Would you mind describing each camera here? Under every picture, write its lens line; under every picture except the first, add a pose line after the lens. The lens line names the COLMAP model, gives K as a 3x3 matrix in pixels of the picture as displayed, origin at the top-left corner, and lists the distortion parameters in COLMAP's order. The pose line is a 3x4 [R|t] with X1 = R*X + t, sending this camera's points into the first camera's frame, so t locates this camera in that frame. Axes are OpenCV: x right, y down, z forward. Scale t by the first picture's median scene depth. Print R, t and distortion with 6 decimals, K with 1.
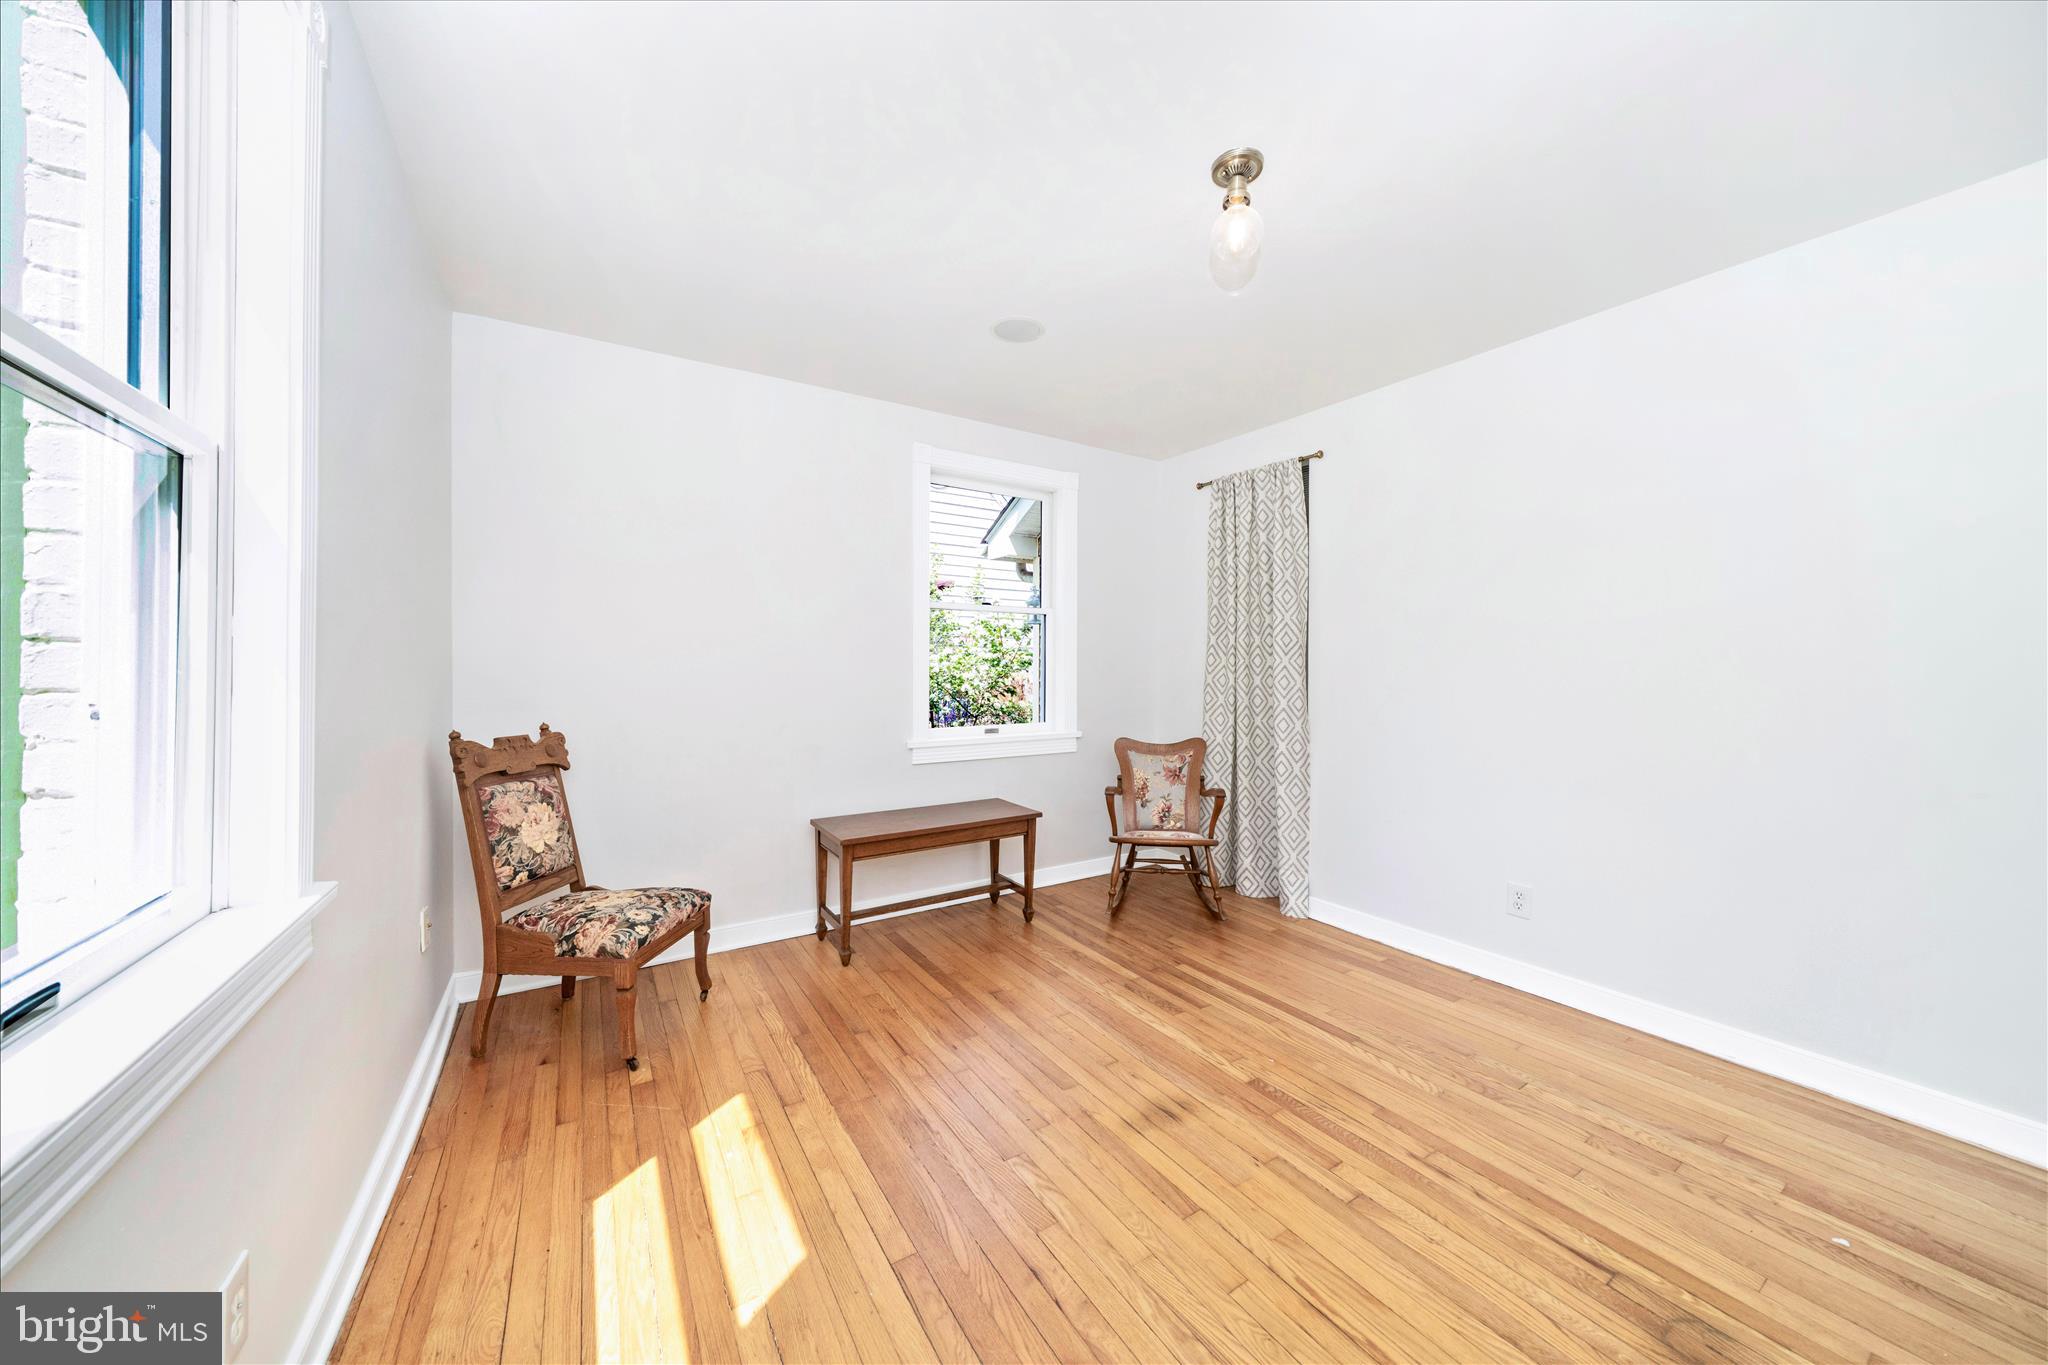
lens RADIAL K [[698.7, 0, 1021.6], [0, 698.7, 694.5], [0, 0, 1]] dist [-0.002221, -0.000090]
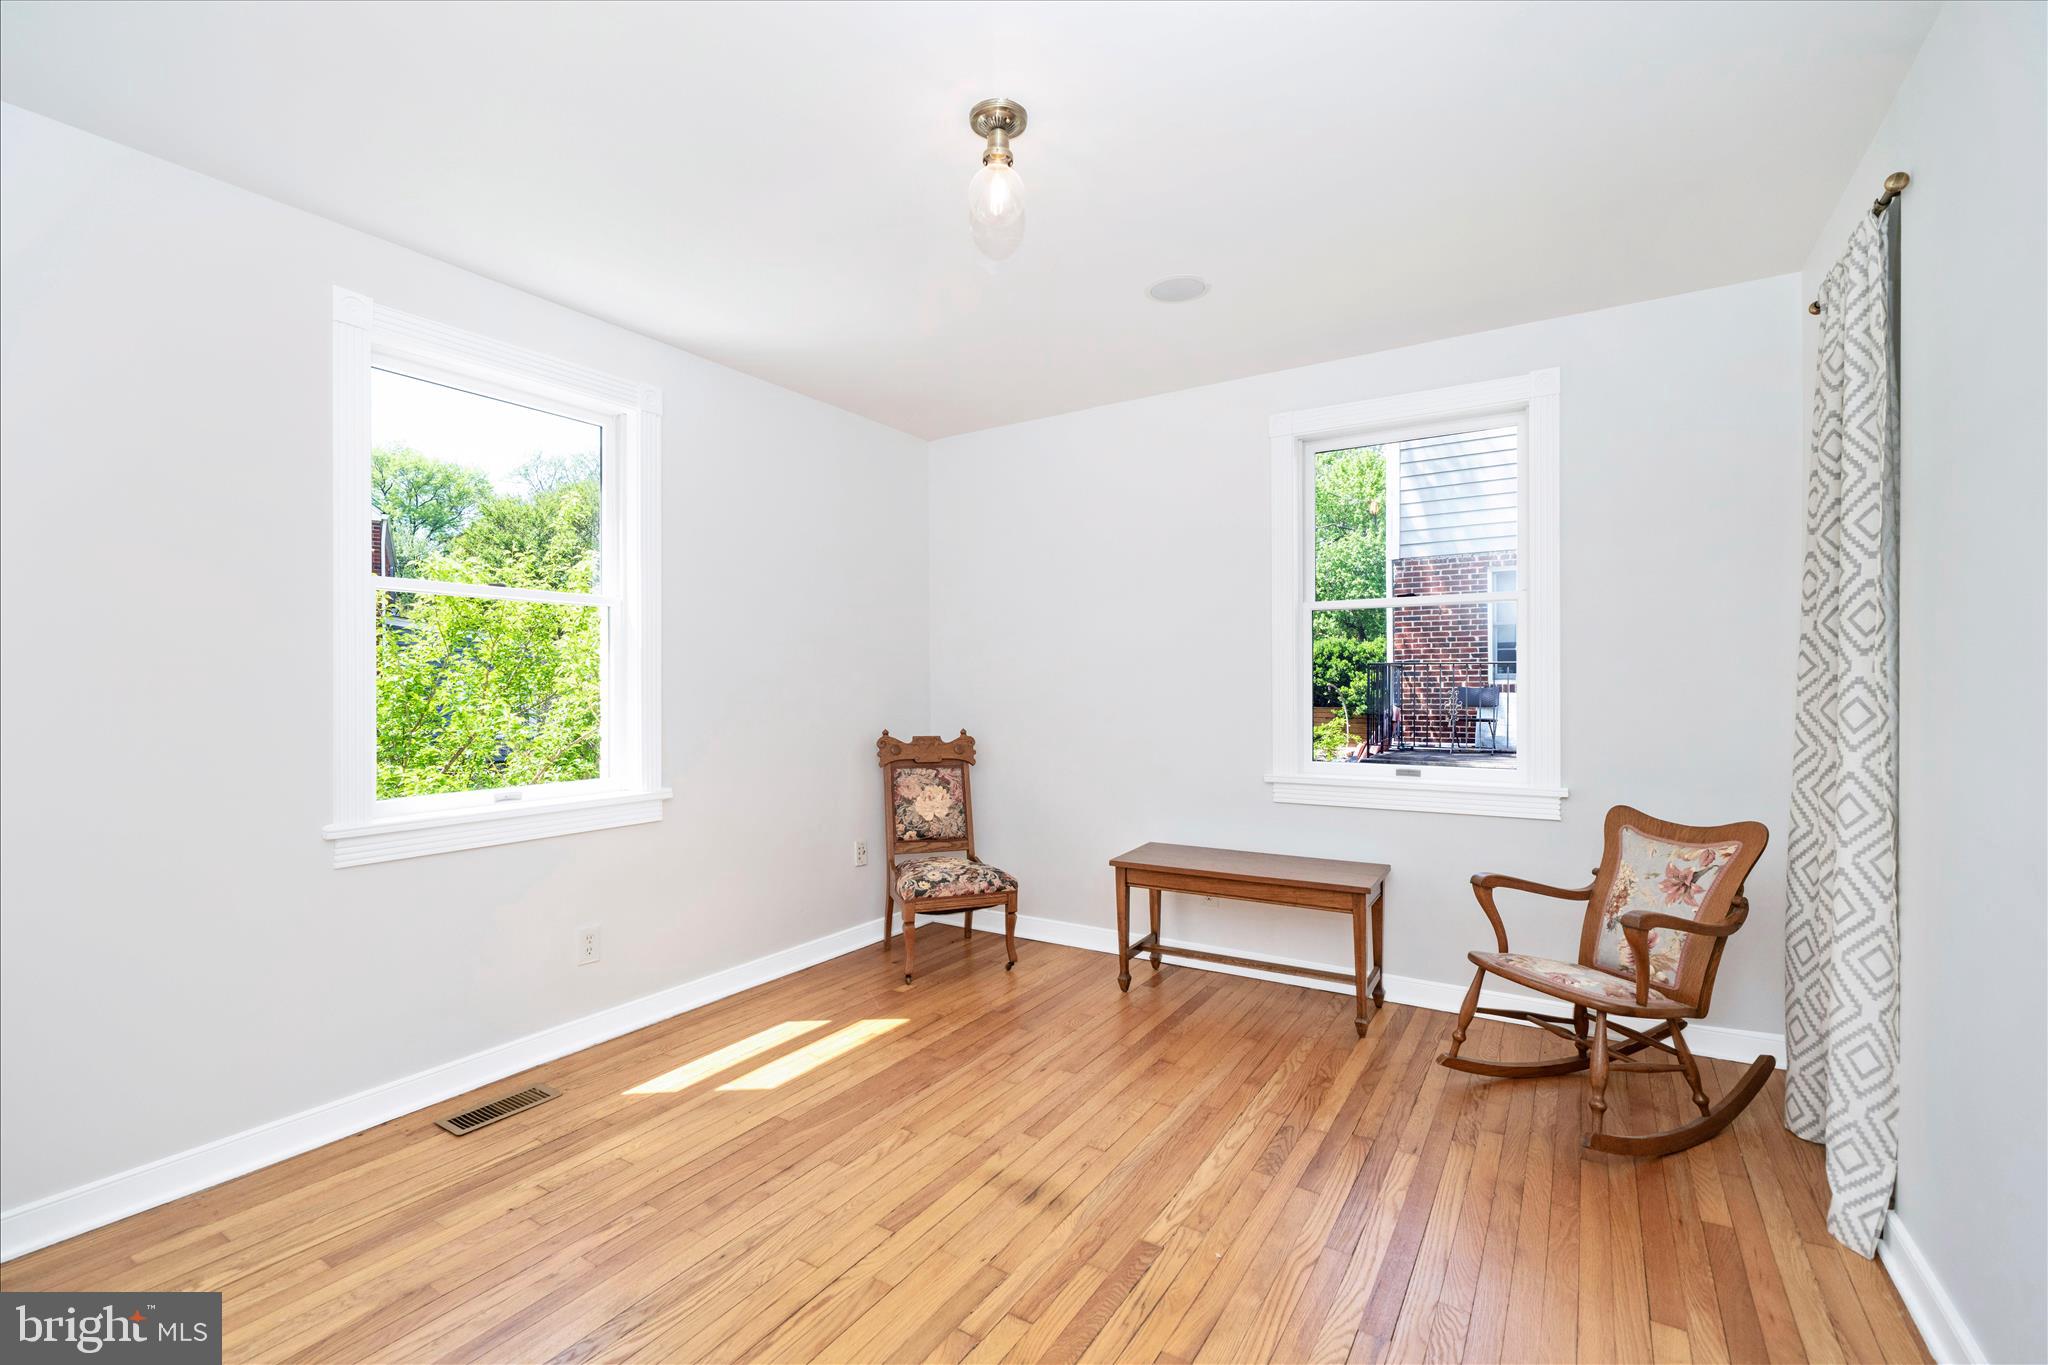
lens RADIAL K [[886.3, 0, 1025.5], [0, 886.3, 703.7], [0, 0, 1]] dist [-0.000234, -0.000029]
pose [[0.429690, 0.014734, -0.902856, 0.969102], [-0.027170, 0.999625, 0.003383, -0.018047], [0.902568, 0.023077, 0.429929, 0.400009]]
